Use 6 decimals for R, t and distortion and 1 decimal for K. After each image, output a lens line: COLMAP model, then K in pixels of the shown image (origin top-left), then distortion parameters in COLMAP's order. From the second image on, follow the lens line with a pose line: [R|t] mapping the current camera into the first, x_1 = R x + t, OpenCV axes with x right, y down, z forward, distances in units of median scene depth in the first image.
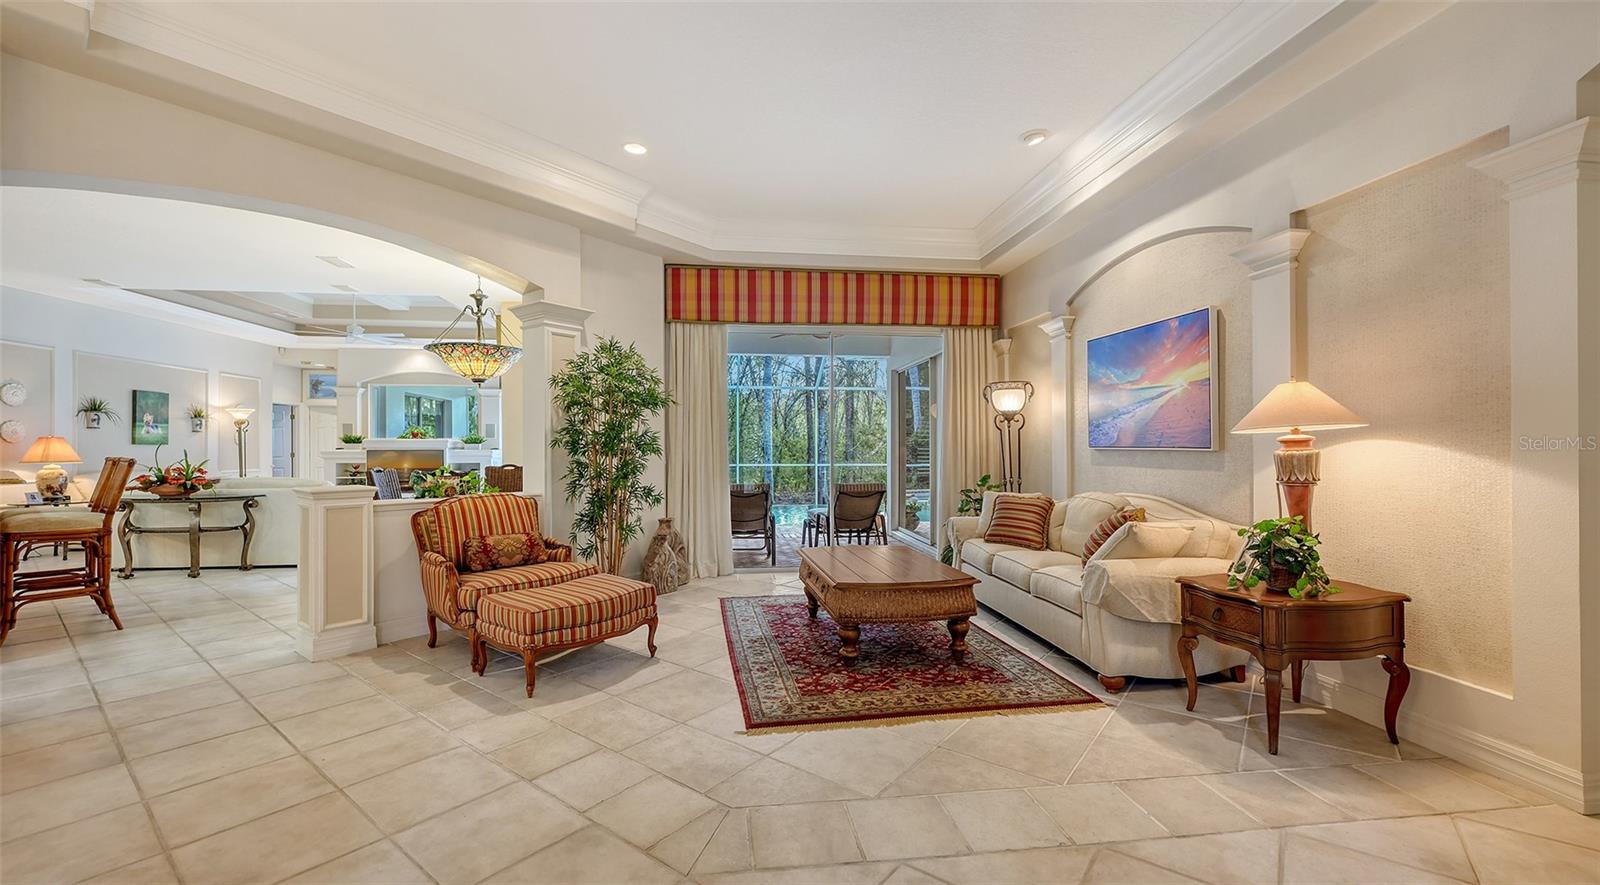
lens RADIAL K [[634.9, 0, 792.2], [0, 634.9, 447.2], [0, 0, 1]] dist [-0.000462, 0.000234]
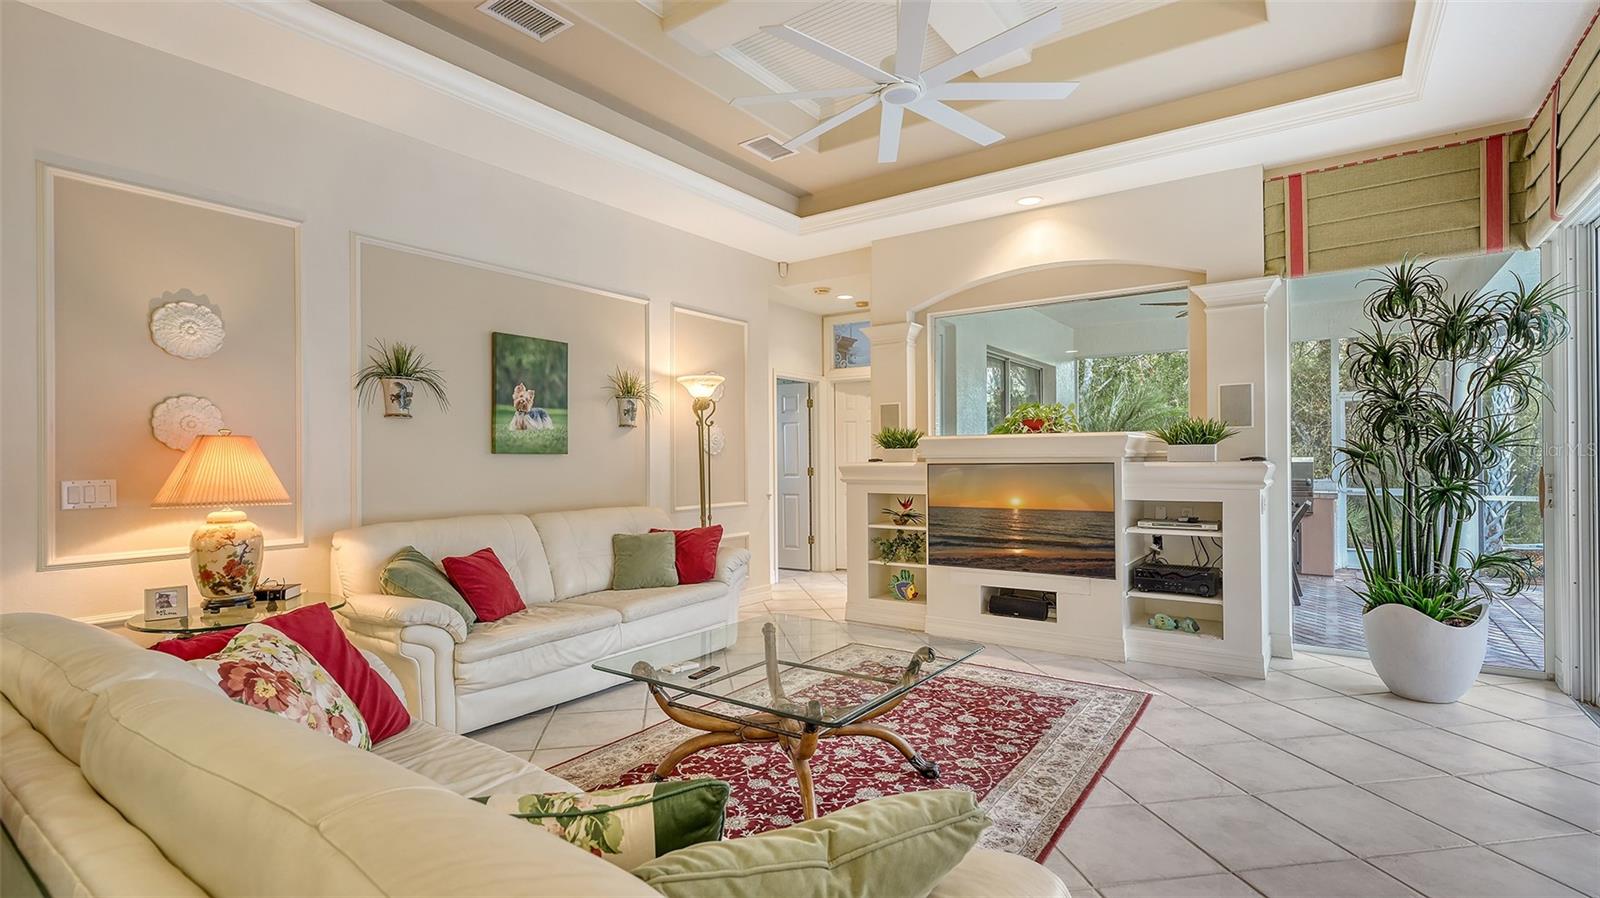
lens RADIAL K [[741.8, 0, 806.1], [0, 741.8, 452.5], [0, 0, 1]] dist [0.008383, -0.000068]
pose [[0.743680, -0.010310, -0.668457, -0.549327], [0.008061, 0.999947, -0.006455, 0.000026], [0.668488, -0.000588, 0.743723, 0.795663]]
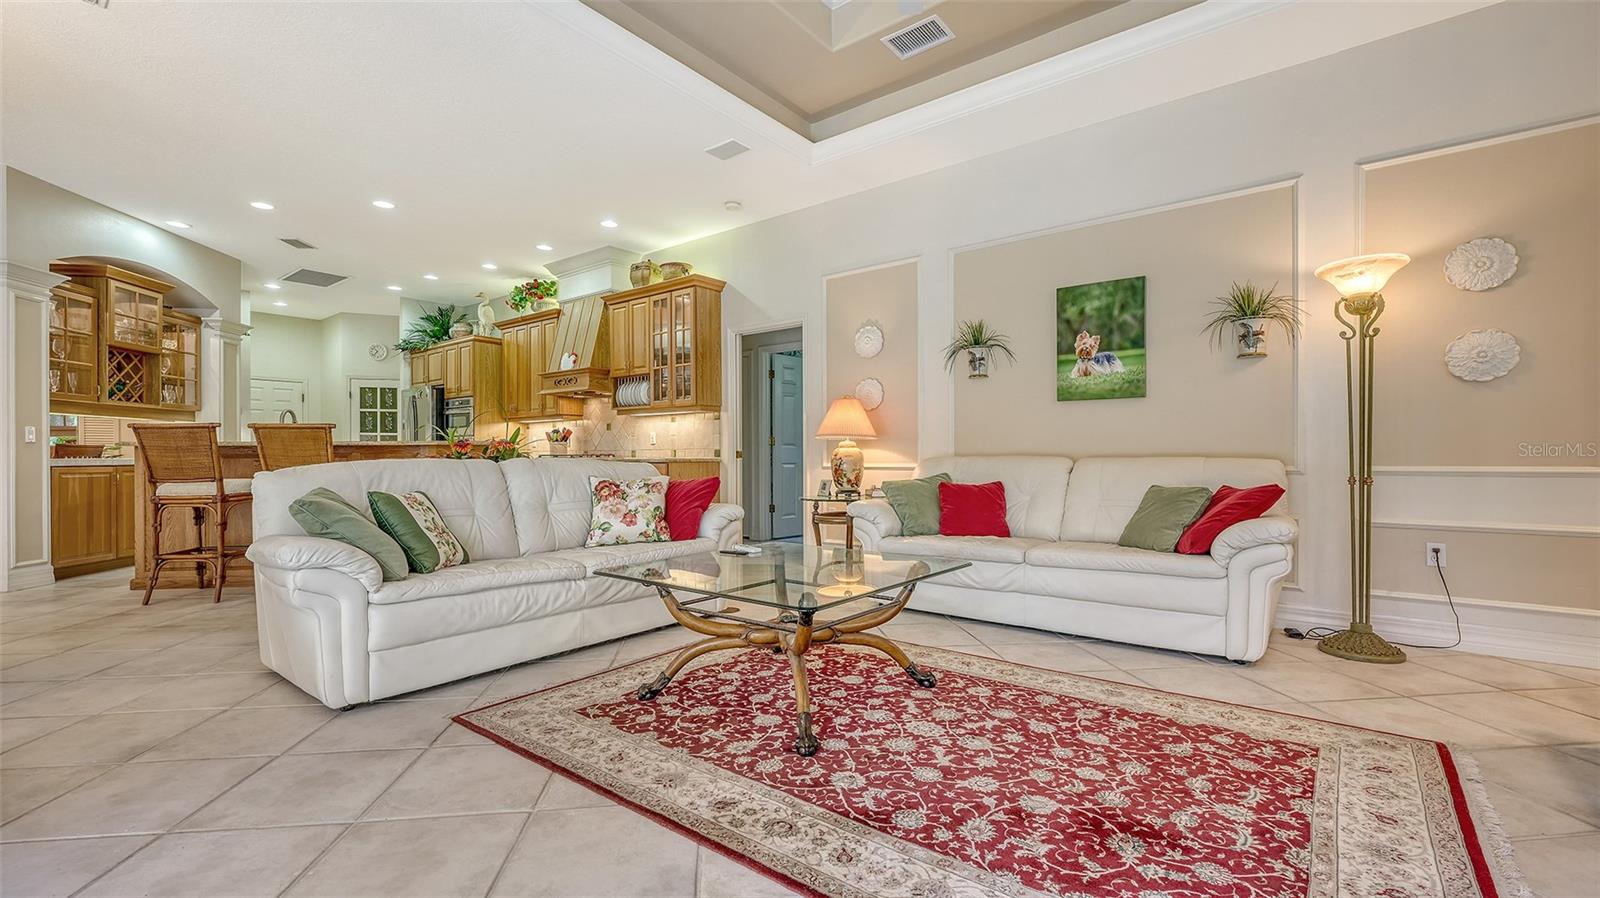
lens RADIAL K [[679.7, 0, 802.0], [0, 679.7, 456.3], [0, 0, 1]] dist [0.002390, 0.000348]
pose [[-0.706537, 0.005076, -0.707658, -0.556364], [0.006113, 0.999981, 0.001069, 0.037890], [0.707650, -0.003571, -0.706555, 1.290308]]
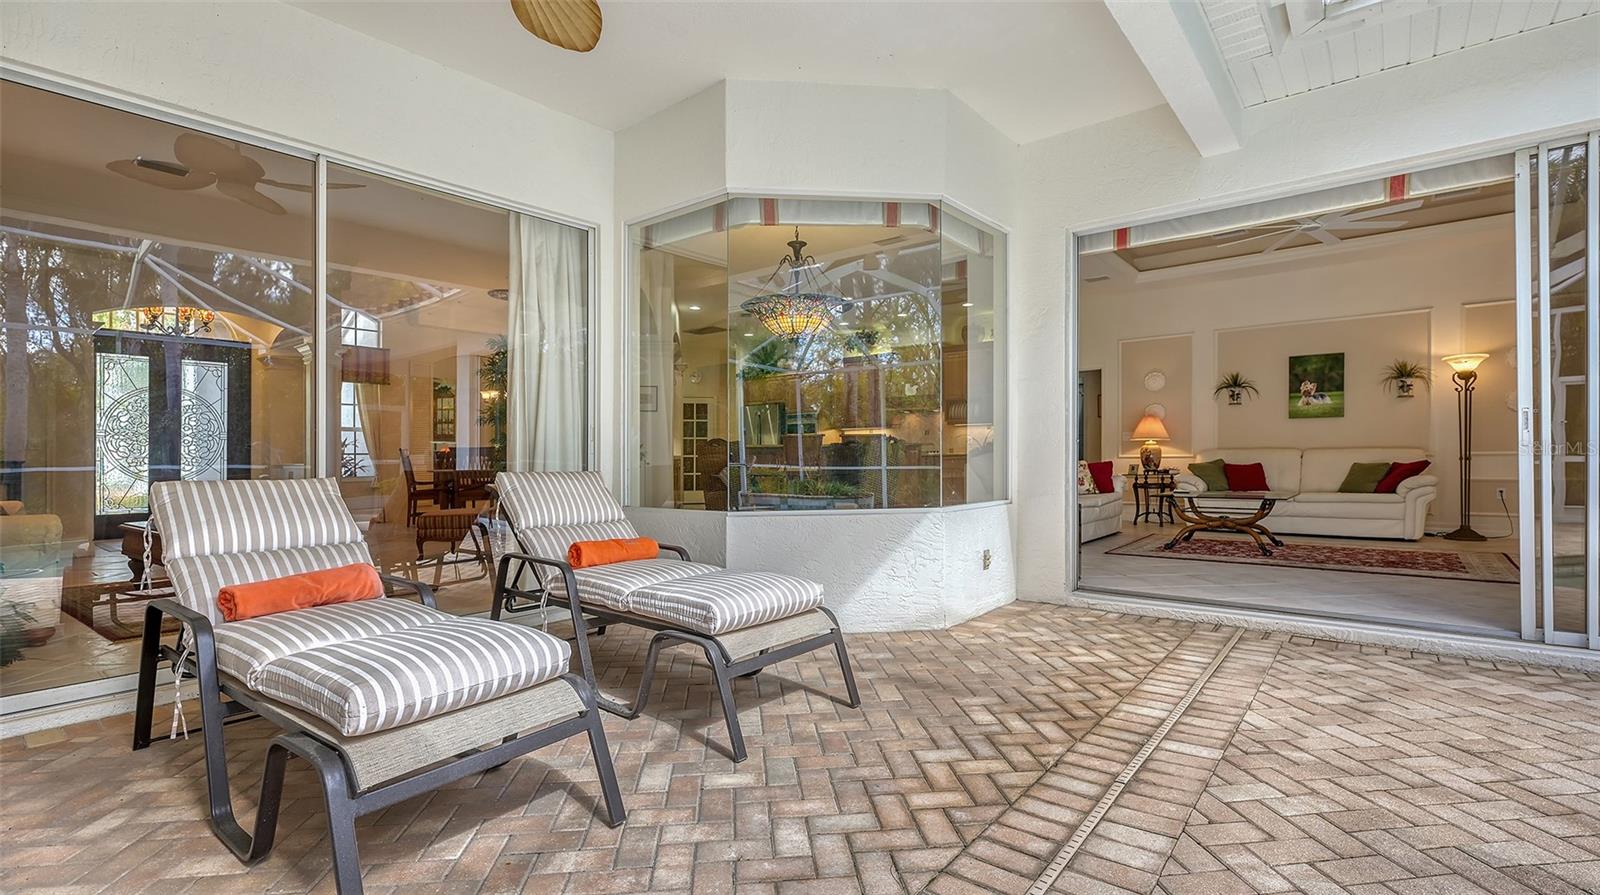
lens RADIAL K [[741.8, 0, 788.9], [0, 741.8, 462.3], [0, 0, 1]] dist [0.008383, -0.000068]
pose [[-0.715653, 0.017585, -0.698235, 0.196699], [0.015197, 0.999838, 0.009605, 0.038028], [0.698291, -0.003737, -0.715805, 1.318187]]
